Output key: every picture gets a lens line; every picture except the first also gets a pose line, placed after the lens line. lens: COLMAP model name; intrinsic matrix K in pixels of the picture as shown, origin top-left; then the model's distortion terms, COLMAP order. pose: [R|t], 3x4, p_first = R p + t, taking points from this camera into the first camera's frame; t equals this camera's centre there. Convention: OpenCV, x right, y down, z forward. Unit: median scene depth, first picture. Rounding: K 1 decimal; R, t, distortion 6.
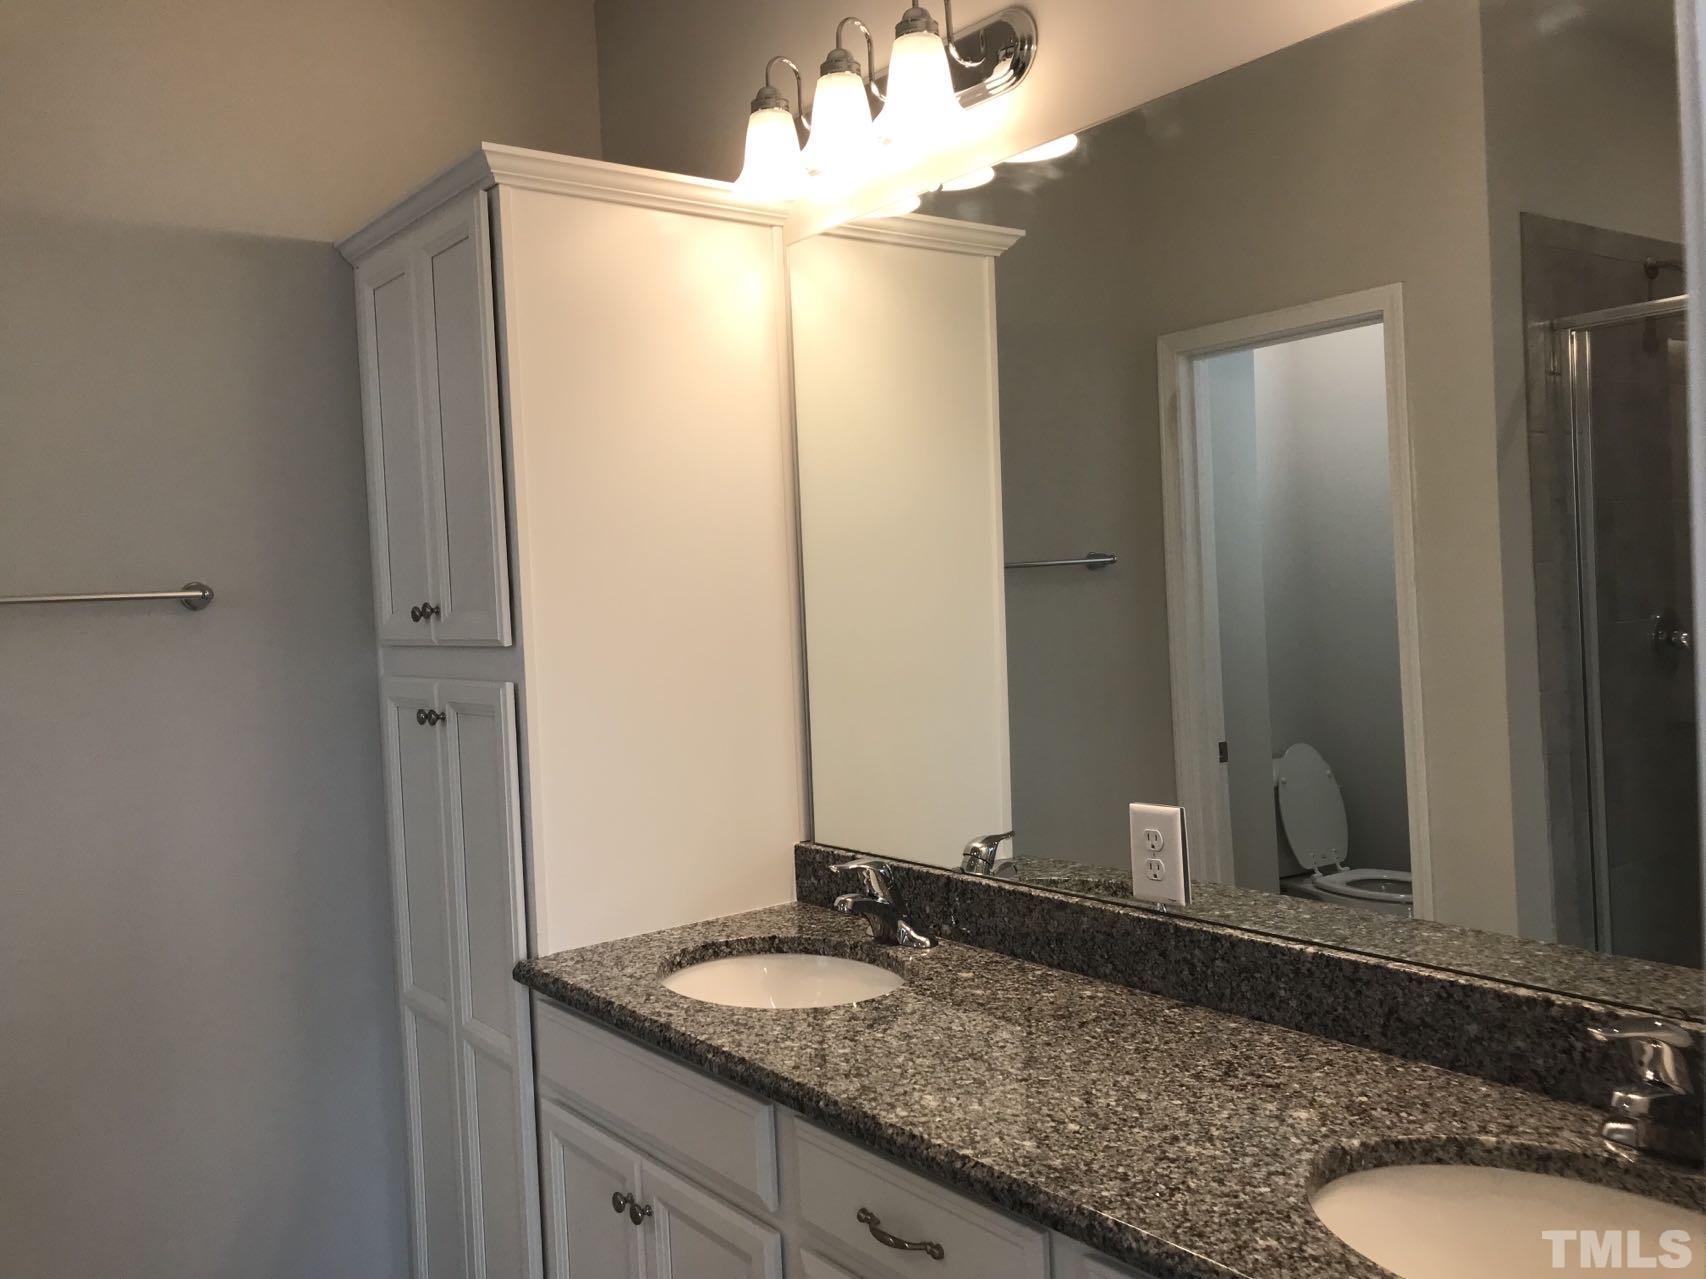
lens RADIAL K [[1395.0, 0, 844.8], [0, 1395.0, 636.0], [0, 0, 1]] dist [0.037602, -0.039684]
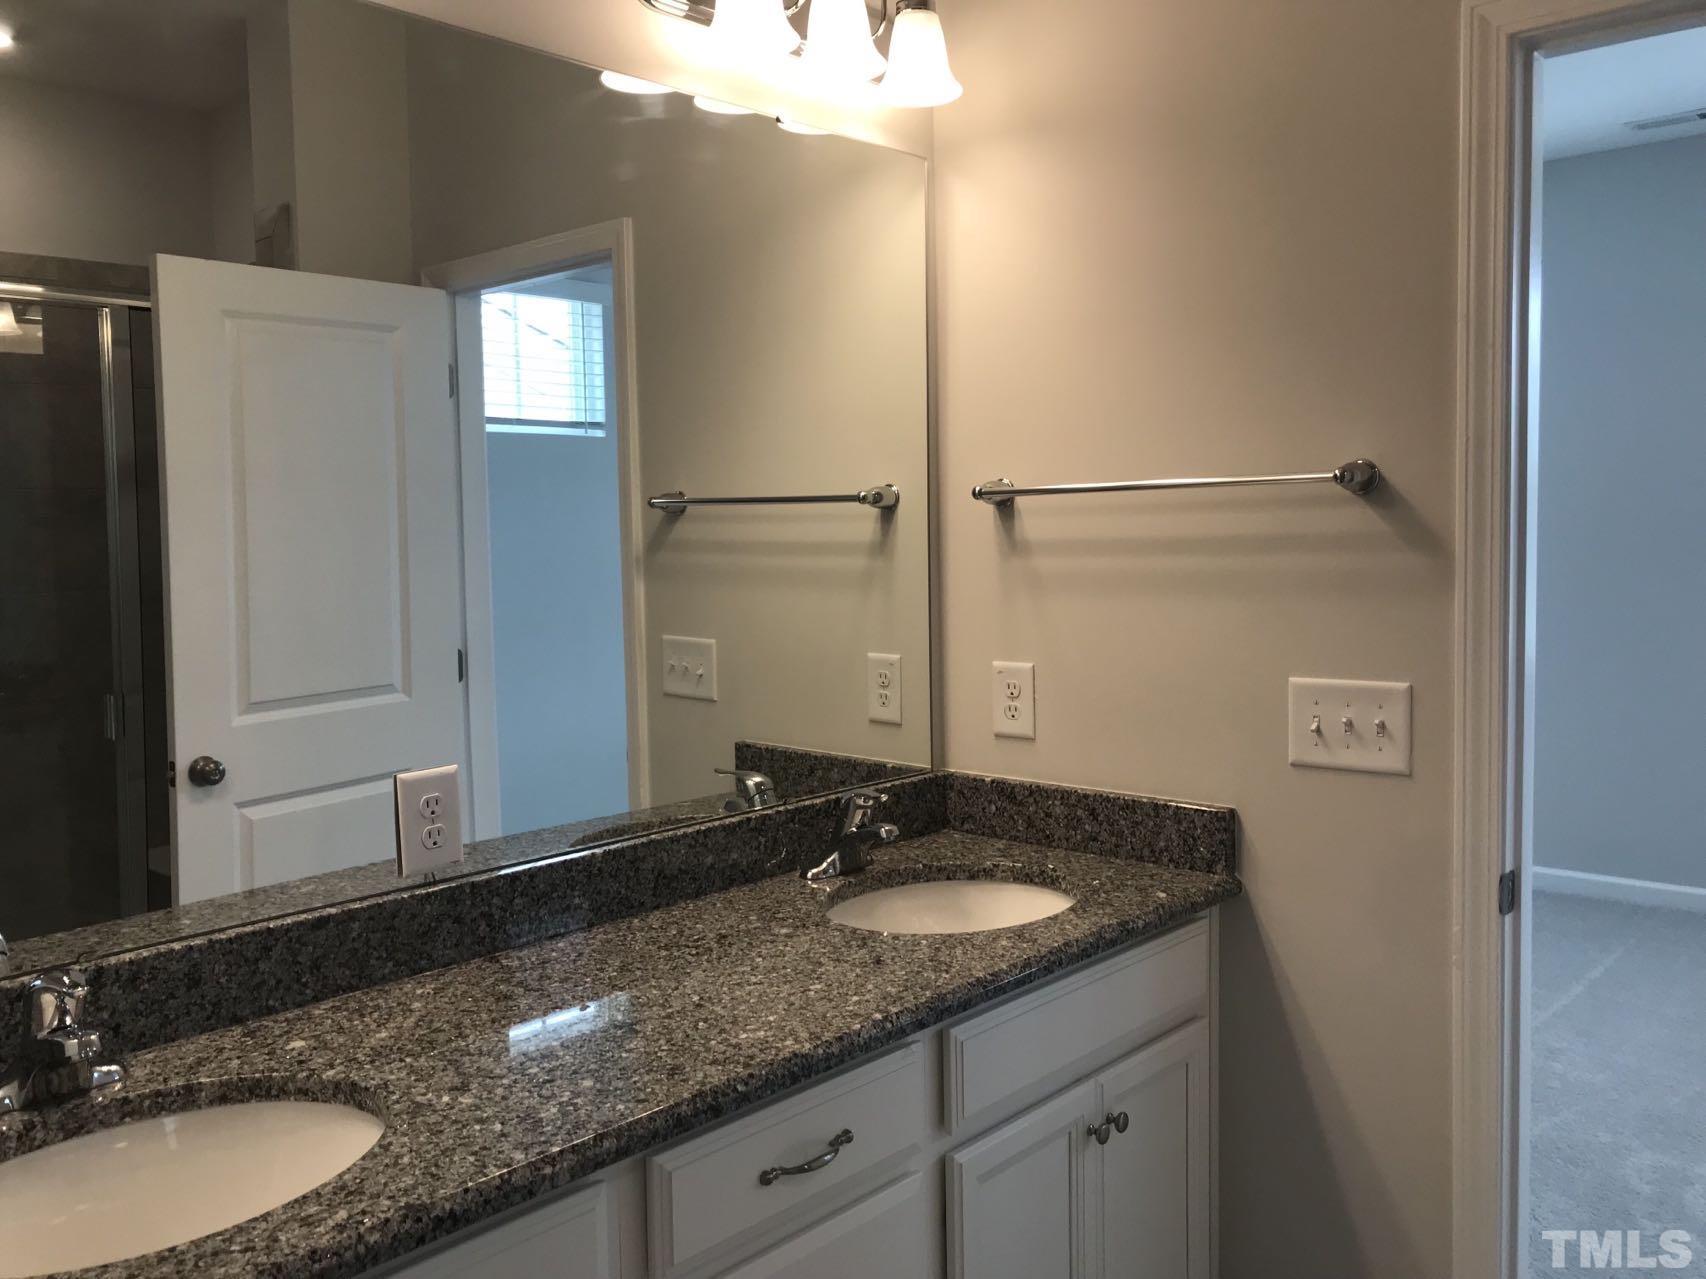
lens RADIAL K [[1395.0, 0, 845.2], [0, 1395.0, 635.8], [0, 0, 1]] dist [0.037602, -0.039684]
pose [[-0.166219, -0.029903, 0.985635, -0.849807], [0.057019, 0.997576, 0.039881, 0.012846], [-0.984439, 0.062828, -0.164111, 1.000657]]
